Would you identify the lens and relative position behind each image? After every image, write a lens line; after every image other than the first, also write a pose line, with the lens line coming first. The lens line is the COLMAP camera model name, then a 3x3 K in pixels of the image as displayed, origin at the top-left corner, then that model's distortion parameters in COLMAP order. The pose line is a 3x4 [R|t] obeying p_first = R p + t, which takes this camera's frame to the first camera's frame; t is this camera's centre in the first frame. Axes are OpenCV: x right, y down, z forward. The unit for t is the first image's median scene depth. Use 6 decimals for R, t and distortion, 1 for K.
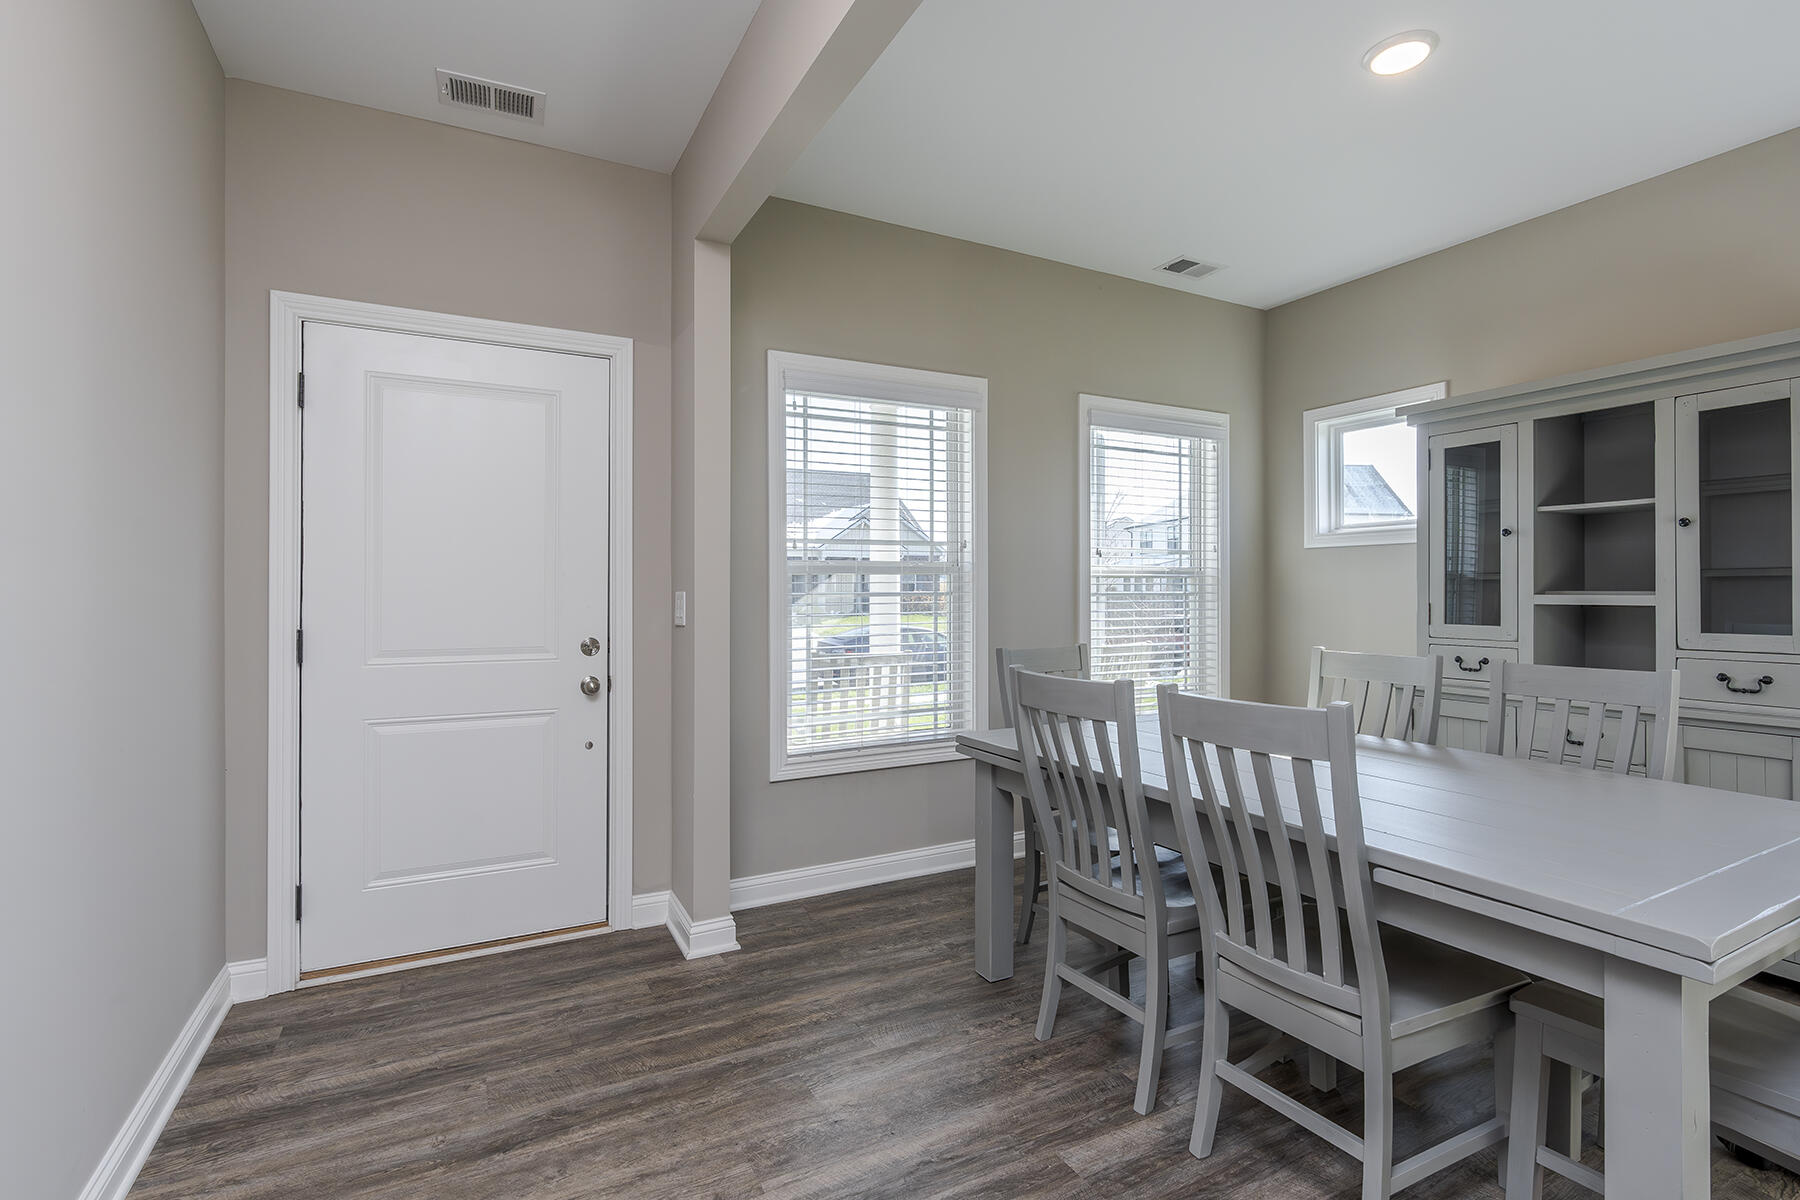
lens RADIAL K [[874.5, 0, 900.6], [0, 874.5, 587.9], [0, 0, 1]] dist [-0.001708, 0.002634]
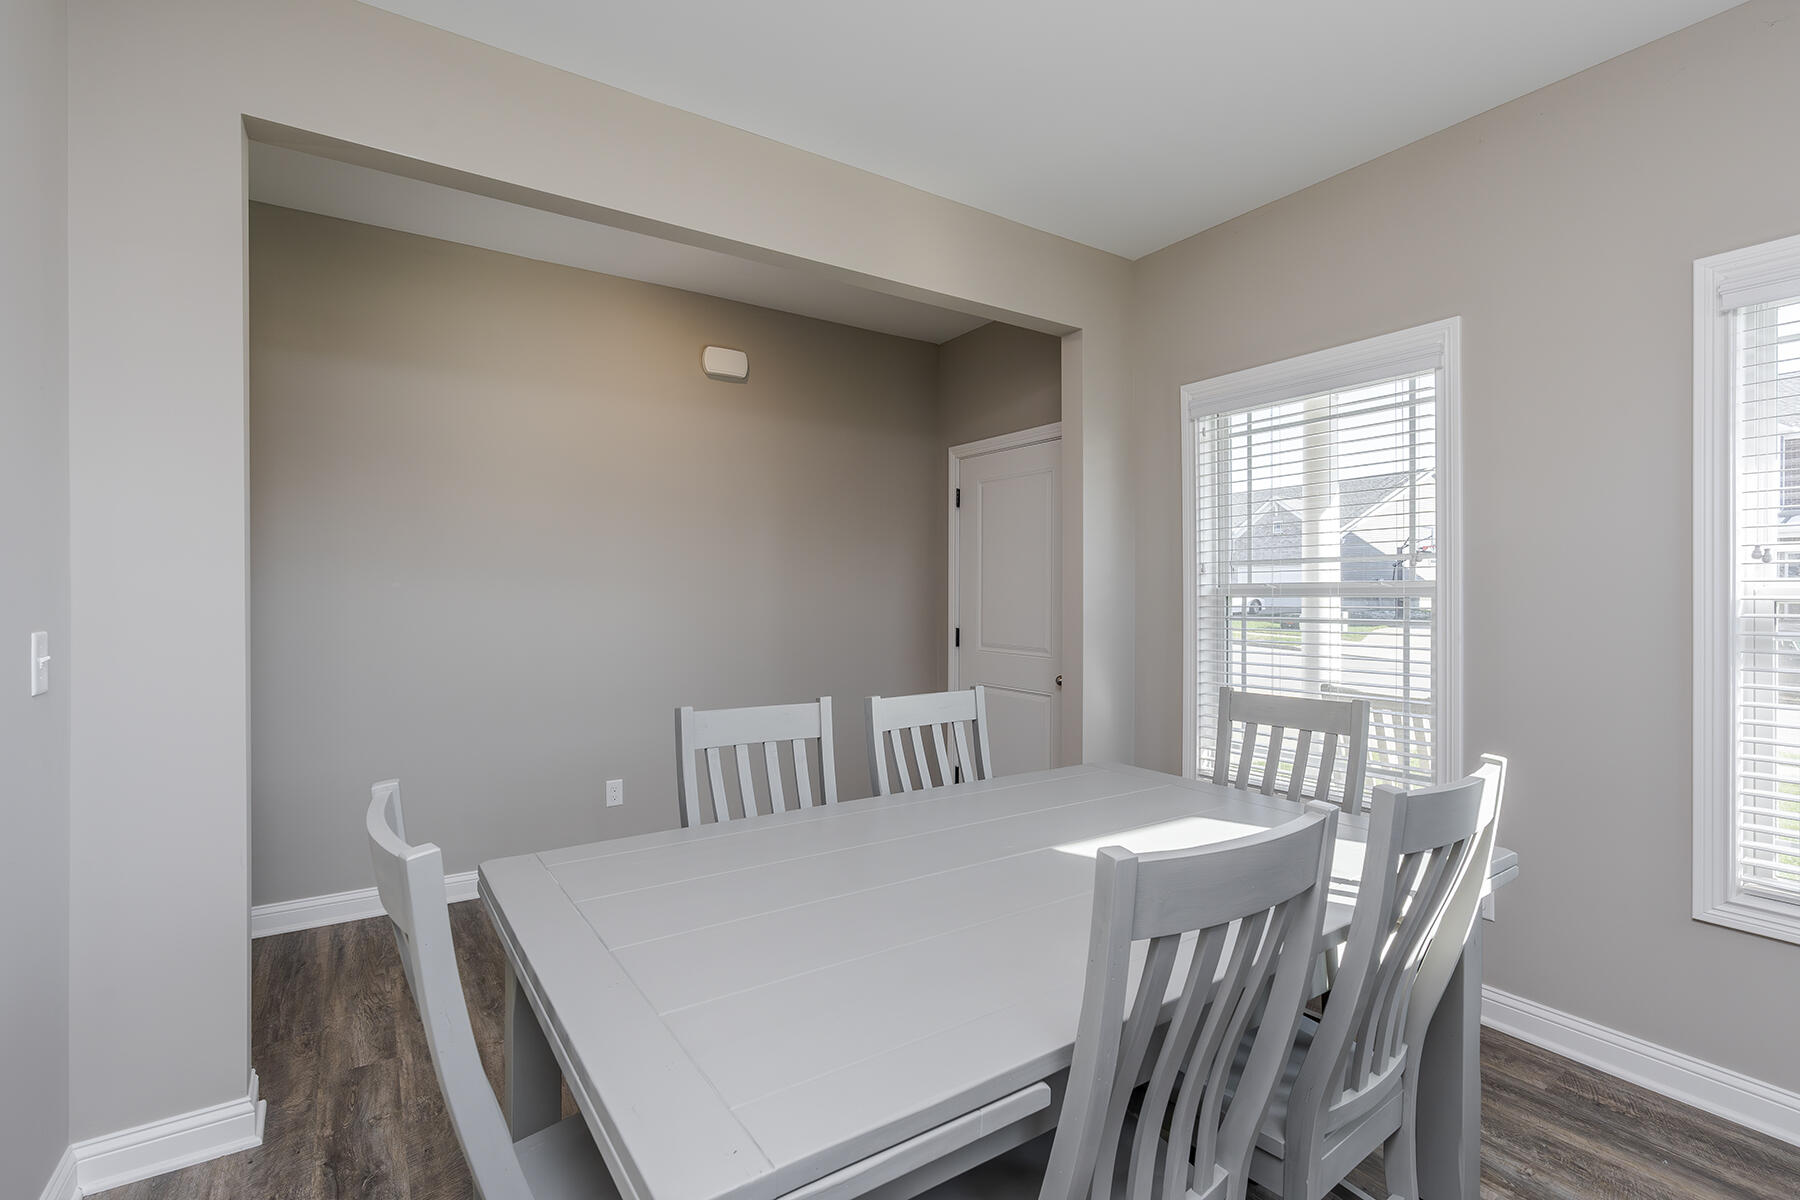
lens RADIAL K [[823.0, 0, 894.1], [0, 823.0, 596.7], [0, 0, 1]] dist [-0.003312, 0.000655]
pose [[0.101828, 0.002831, -0.994798, 0.726998], [-0.000280, 0.999996, 0.002817, -0.018148], [0.994802, -0.000008, 0.101828, 0.503095]]
